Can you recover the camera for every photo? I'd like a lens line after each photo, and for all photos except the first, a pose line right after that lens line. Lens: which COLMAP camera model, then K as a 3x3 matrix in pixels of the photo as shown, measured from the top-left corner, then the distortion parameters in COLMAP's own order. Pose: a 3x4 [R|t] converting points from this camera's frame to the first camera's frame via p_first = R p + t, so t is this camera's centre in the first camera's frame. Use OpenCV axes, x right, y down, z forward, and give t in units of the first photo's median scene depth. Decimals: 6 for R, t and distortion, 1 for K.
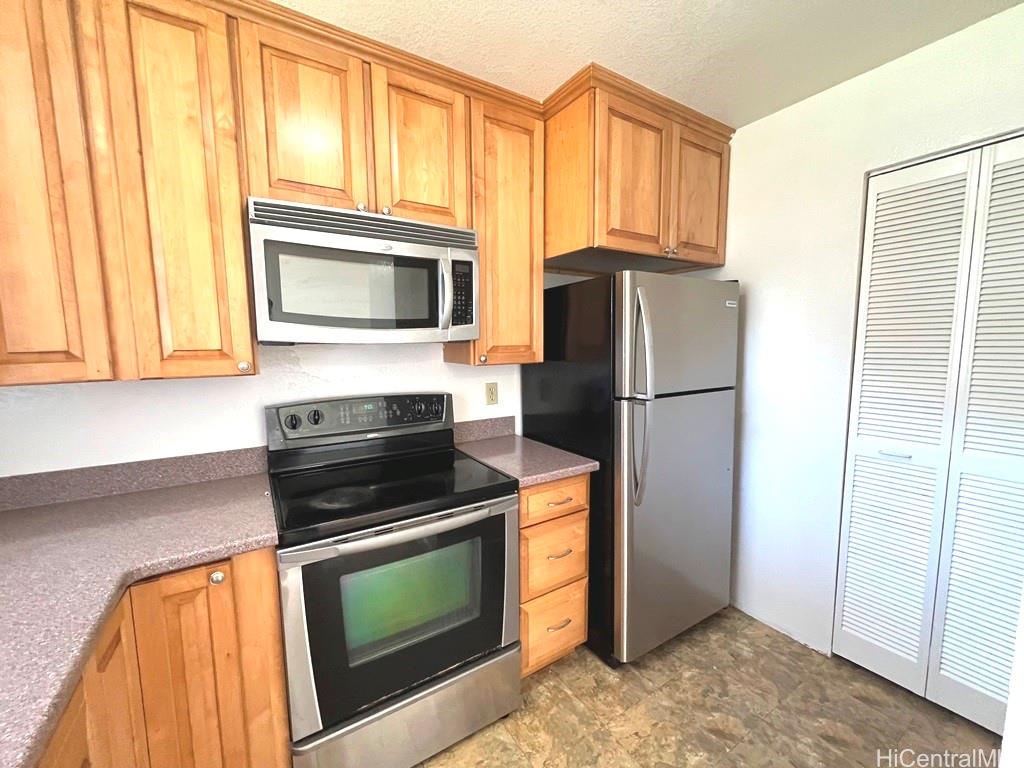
lens RADIAL K [[415.1, 0, 512.6], [0, 415.1, 385.7], [0, 0, 1]] dist [-0.003866, -0.000273]
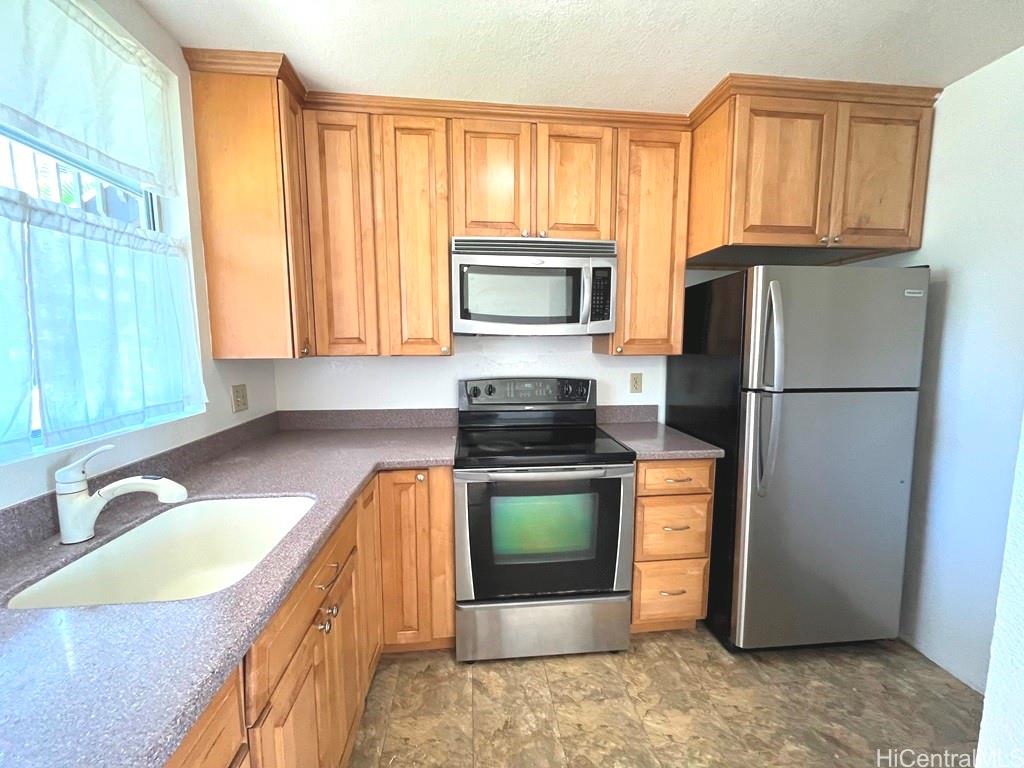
lens RADIAL K [[415.1, 0, 511.4], [0, 415.1, 385.7], [0, 0, 1]] dist [-0.003866, -0.000273]
pose [[0.893917, 0.056588, -0.444647, 0.200971], [-0.055324, 0.998343, 0.015830, 0.038187], [0.444806, 0.010449, 0.895566, -0.195526]]
